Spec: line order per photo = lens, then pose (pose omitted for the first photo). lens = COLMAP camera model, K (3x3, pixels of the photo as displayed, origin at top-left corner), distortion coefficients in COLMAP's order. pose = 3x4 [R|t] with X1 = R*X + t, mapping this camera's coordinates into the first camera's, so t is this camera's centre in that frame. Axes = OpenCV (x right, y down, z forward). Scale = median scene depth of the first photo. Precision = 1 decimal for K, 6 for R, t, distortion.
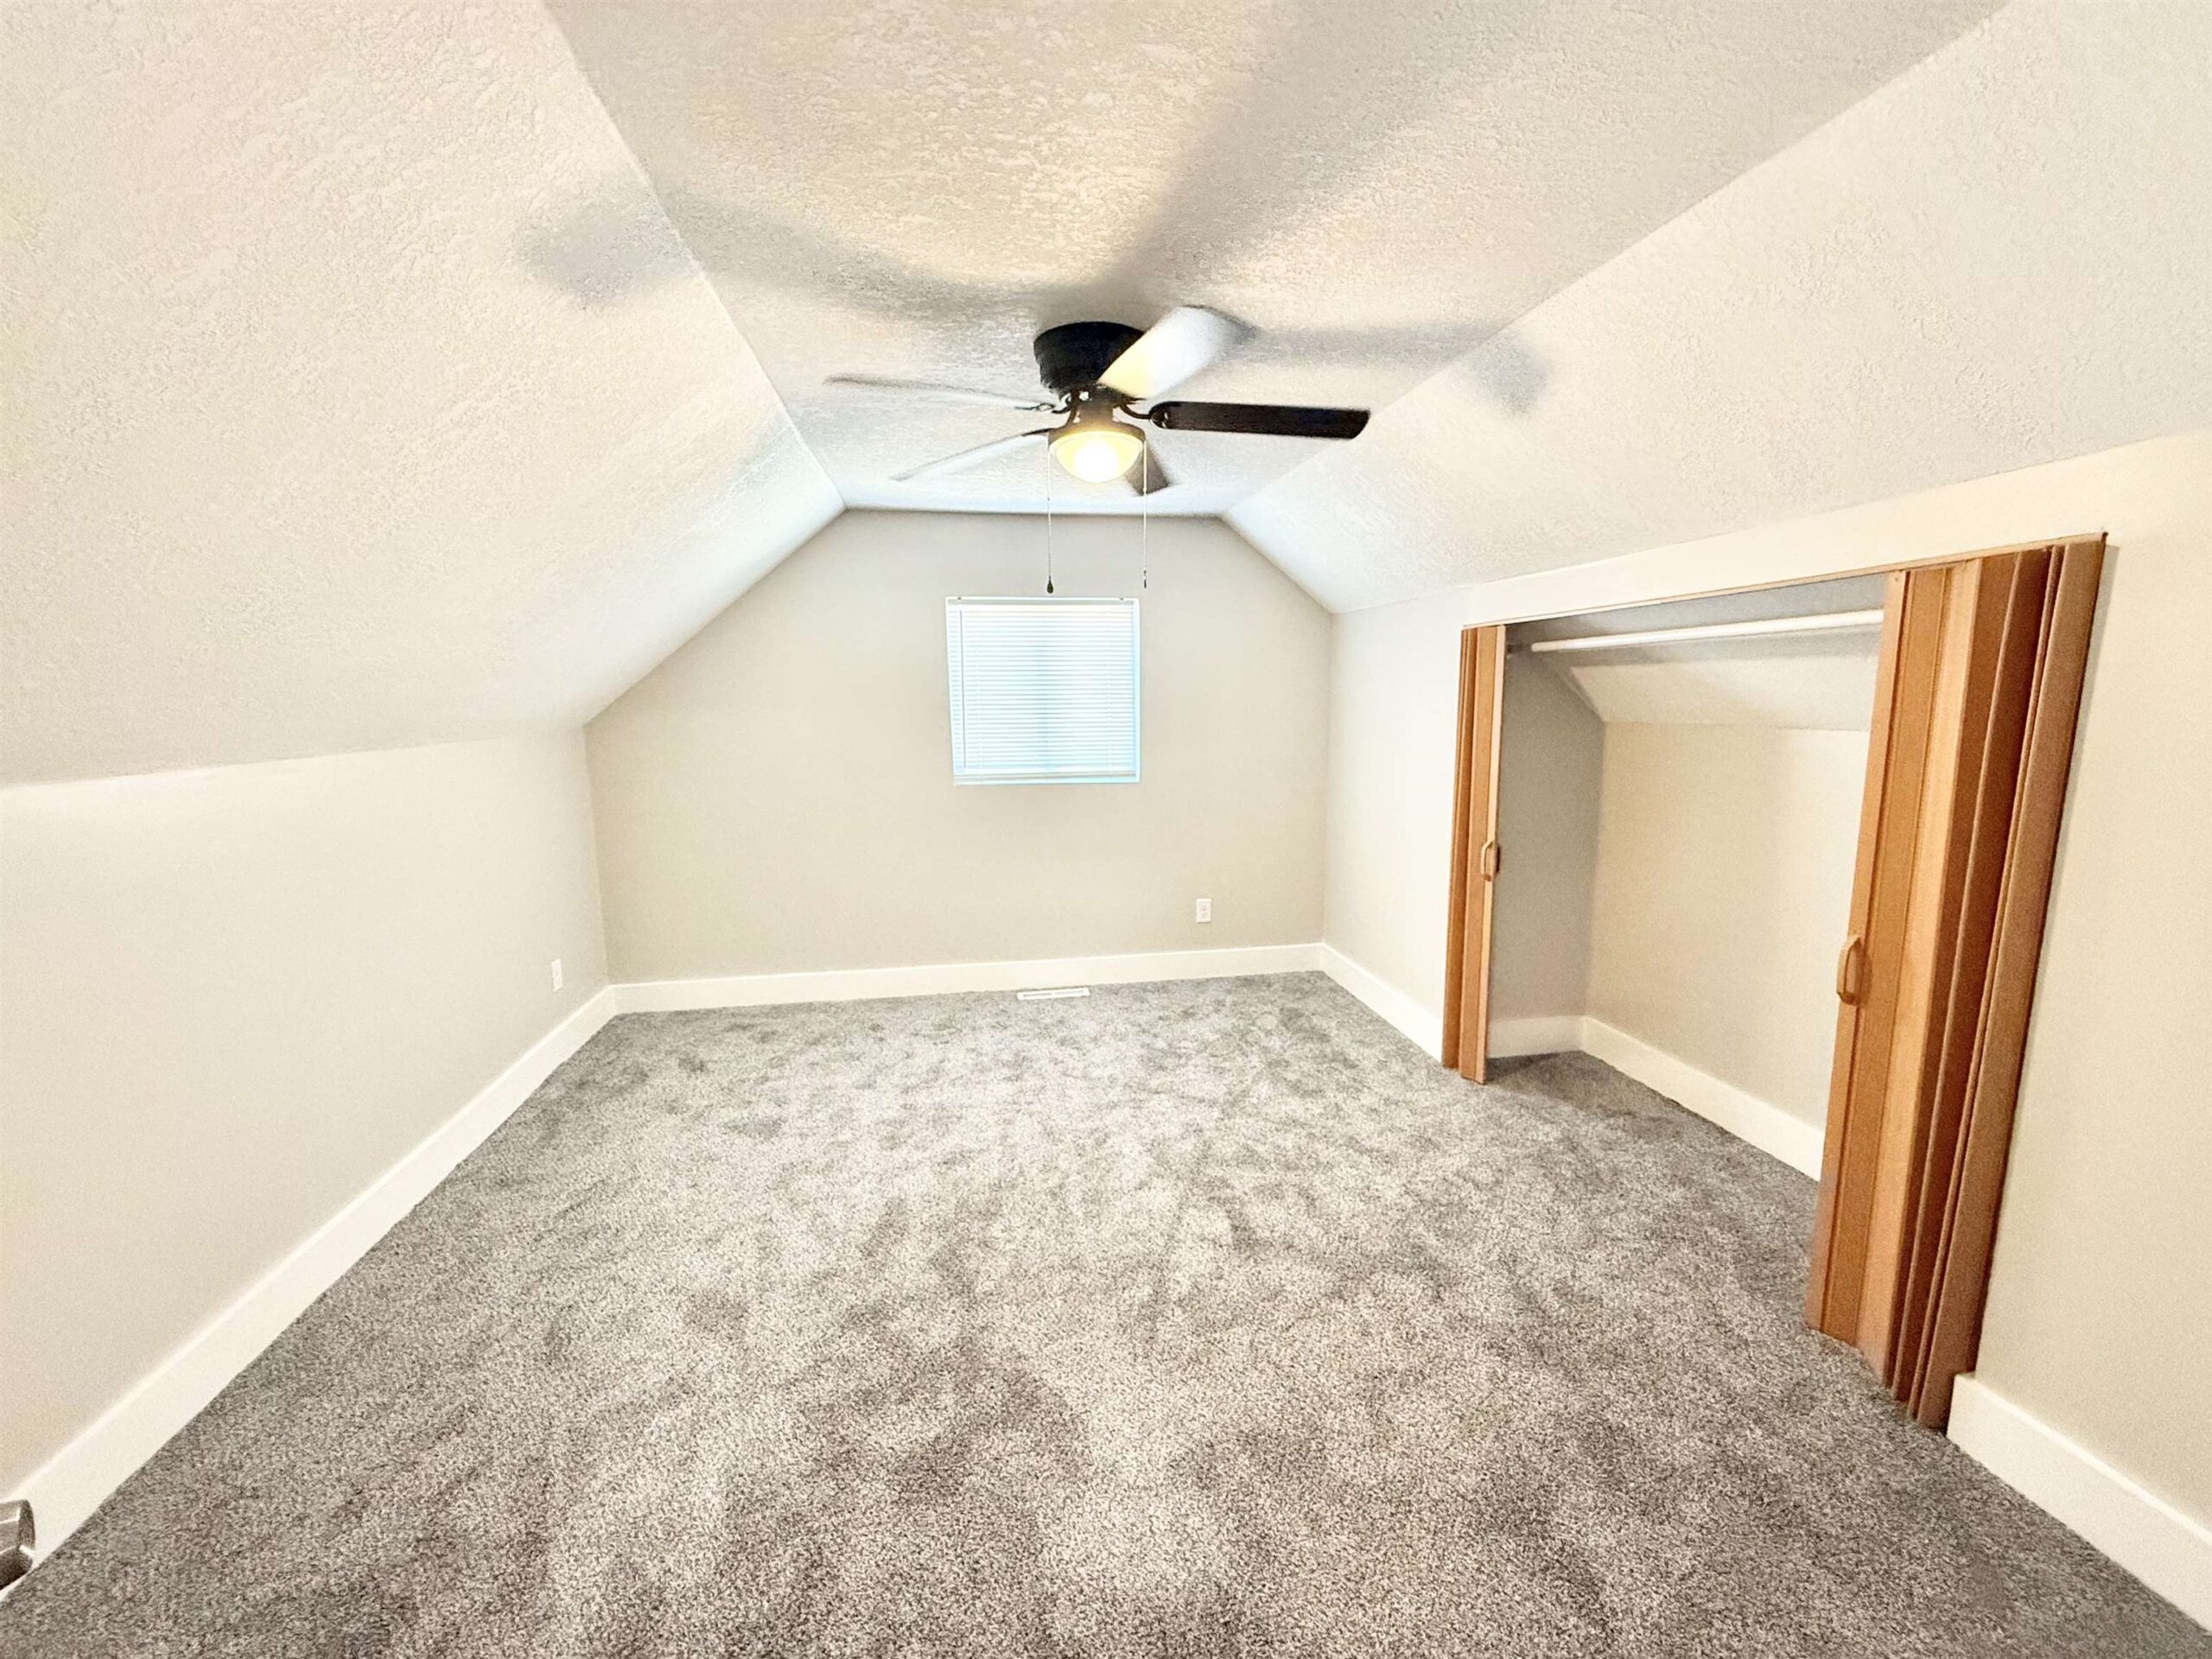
lens RADIAL K [[891.2, 0, 1087.6], [0, 891.2, 831.1], [0, 0, 1]] dist [0.001282, 0.000383]
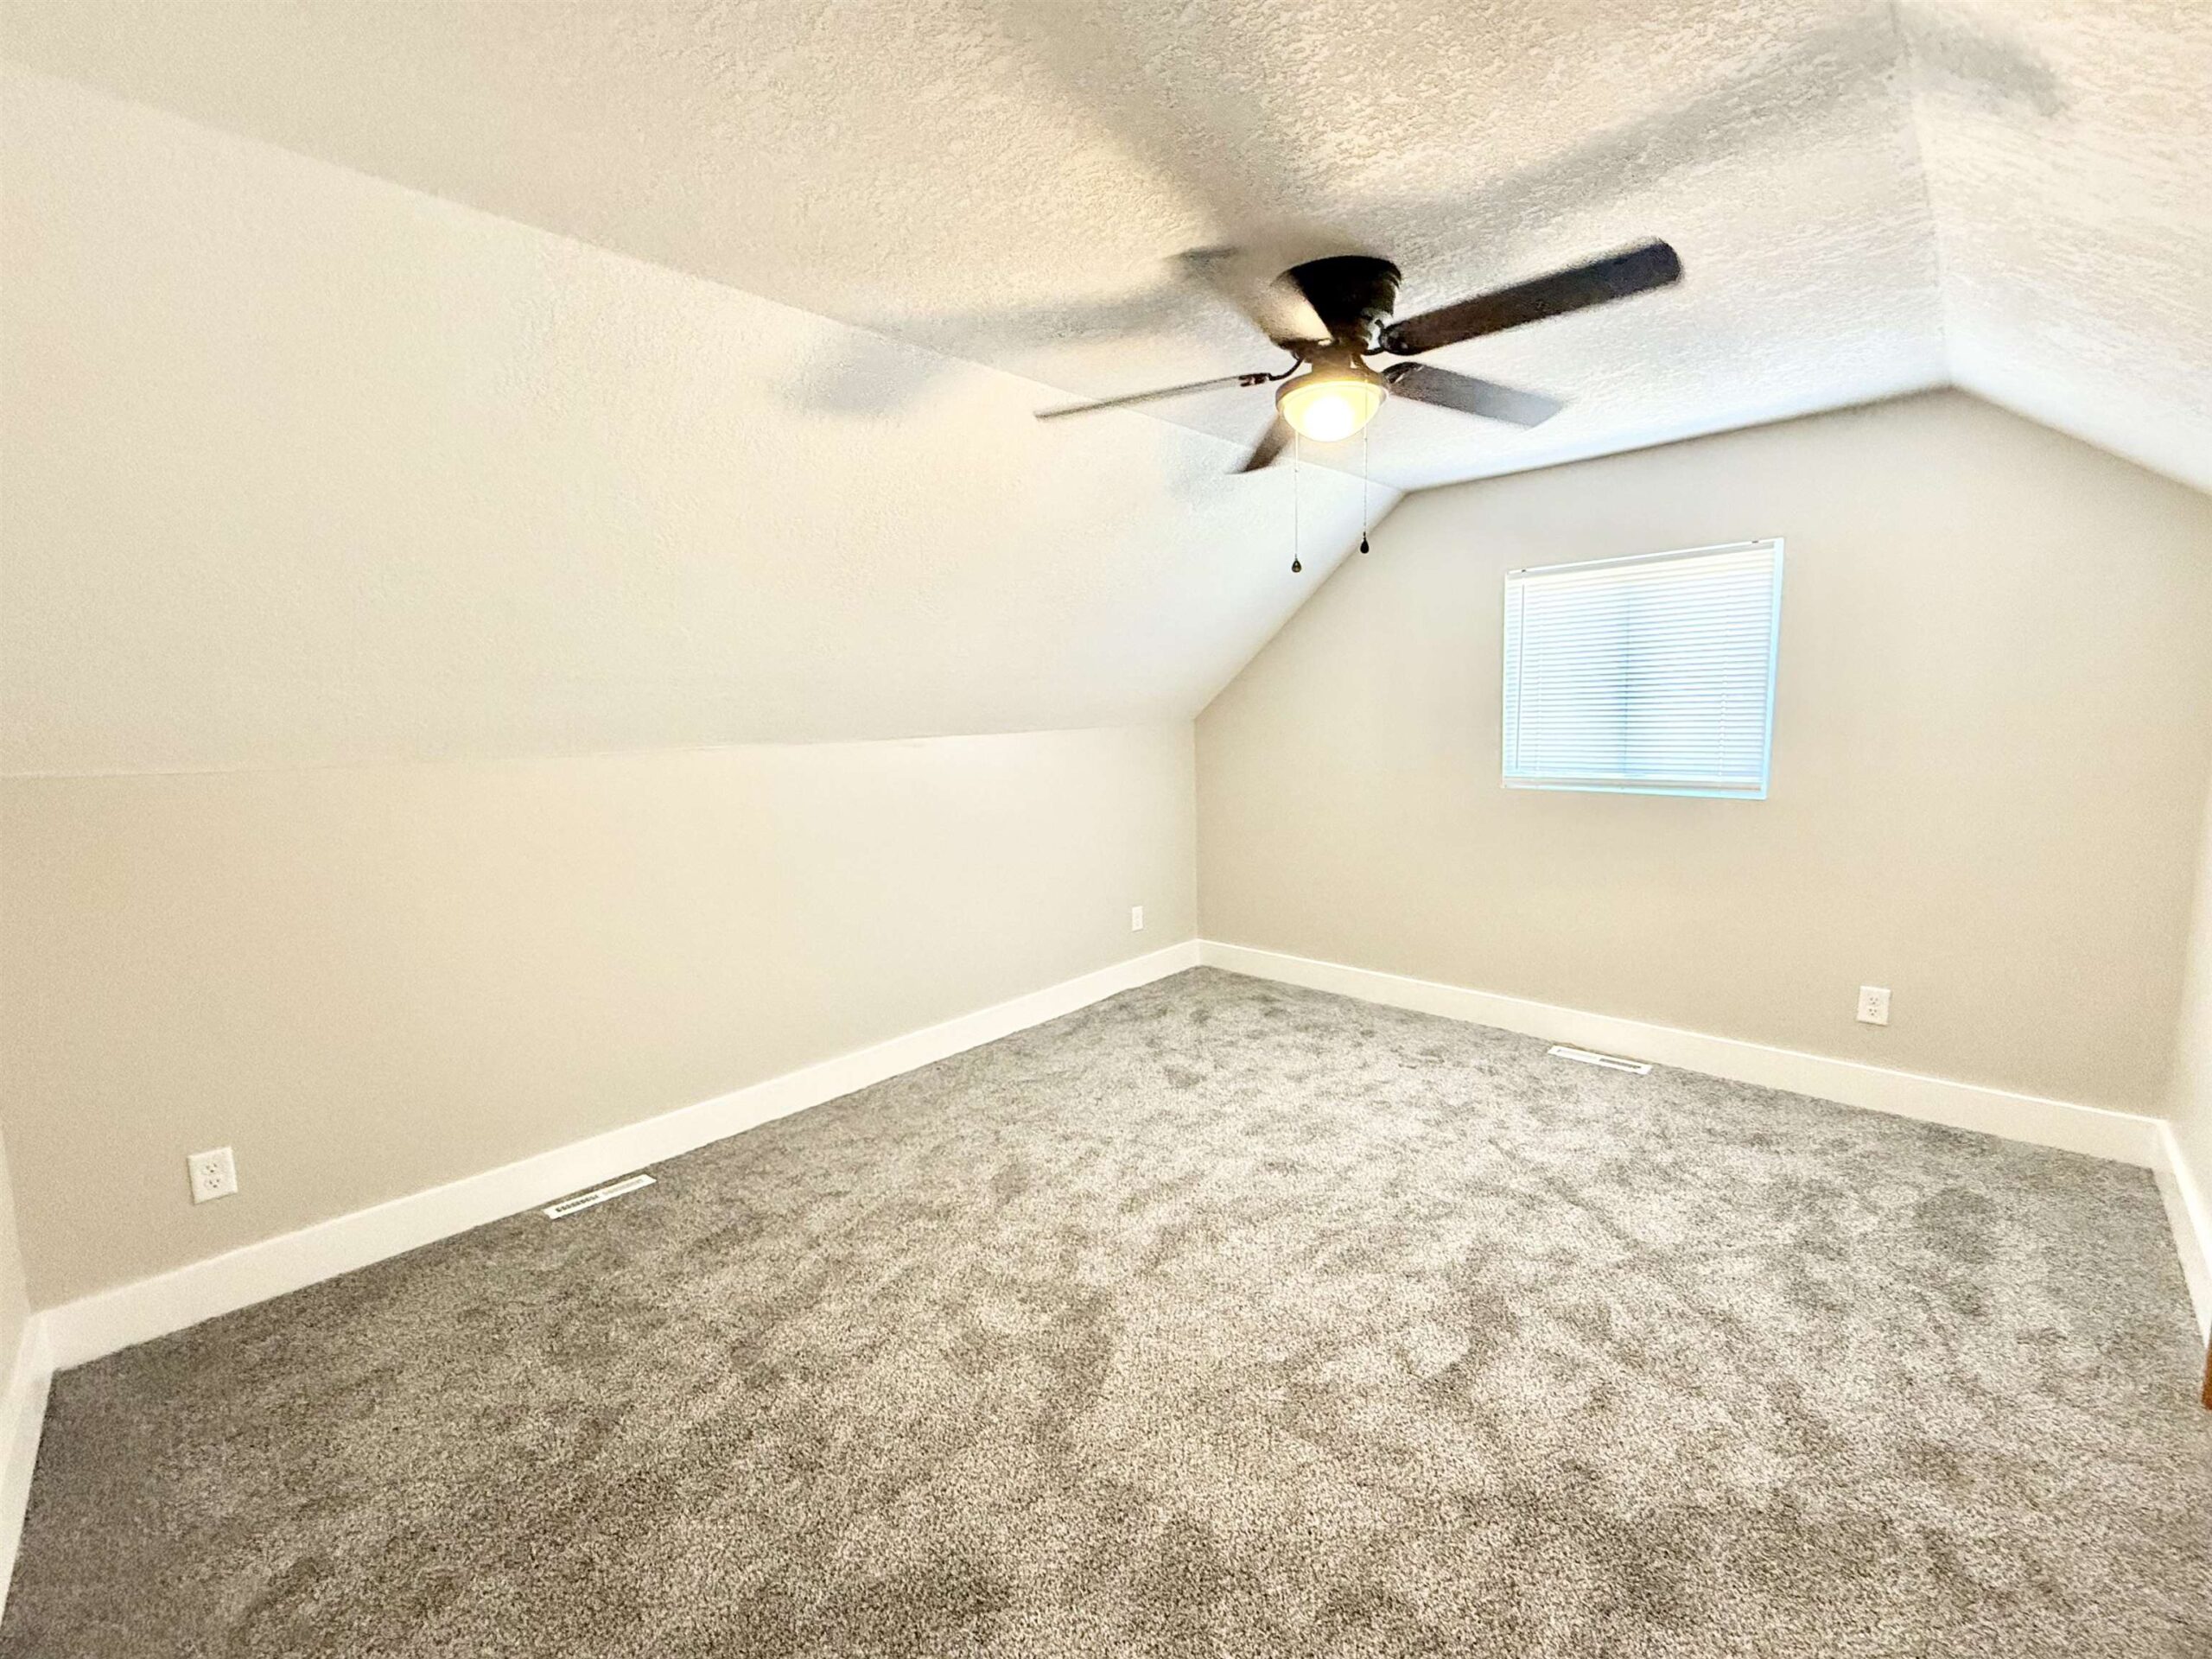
lens RADIAL K [[944.6, 0, 1136.1], [0, 944.6, 830.7], [0, 0, 1]] dist [0.000251, -0.000144]
pose [[0.597867, 0.094639, -0.795989, 0.442862], [-0.098206, 0.994173, 0.044439, -0.018813], [0.795557, 0.051603, 0.603677, 0.194041]]
